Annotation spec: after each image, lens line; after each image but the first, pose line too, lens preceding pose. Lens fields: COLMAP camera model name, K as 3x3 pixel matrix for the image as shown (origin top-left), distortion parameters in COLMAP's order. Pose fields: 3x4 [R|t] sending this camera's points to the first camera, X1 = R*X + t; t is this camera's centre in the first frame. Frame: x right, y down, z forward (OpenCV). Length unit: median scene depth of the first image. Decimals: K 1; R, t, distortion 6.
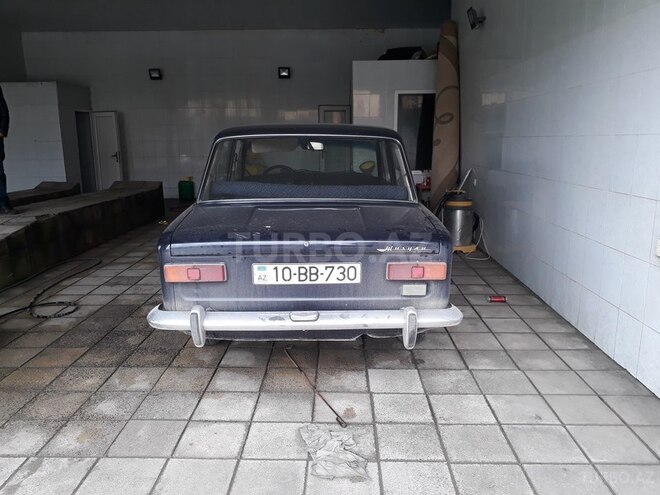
lens RADIAL K [[526.2, 0, 330.0], [0, 526.2, 247.5], [0, 0, 1]] dist [0.006743, 0.000627]
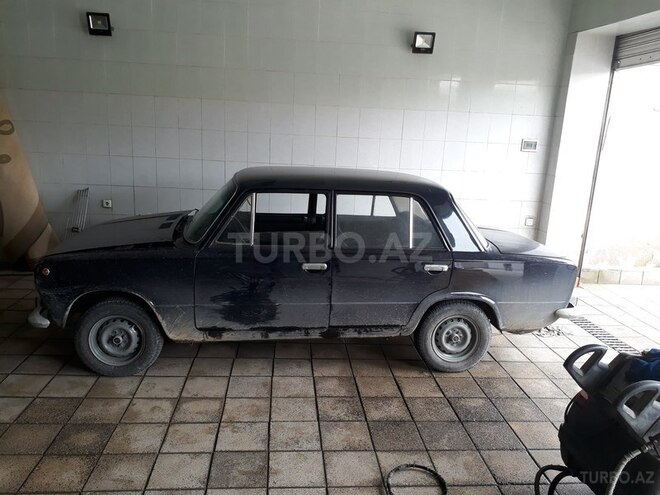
lens RADIAL K [[526.2, 0, 330.0], [0, 526.2, 247.5], [0, 0, 1]] dist [0.006743, 0.000627]
pose [[-0.102258, -0.222180, 0.969629, -1.001568], [0.150630, 0.960040, 0.235868, -0.311476], [-0.983287, 0.170175, -0.064705, 1.023781]]
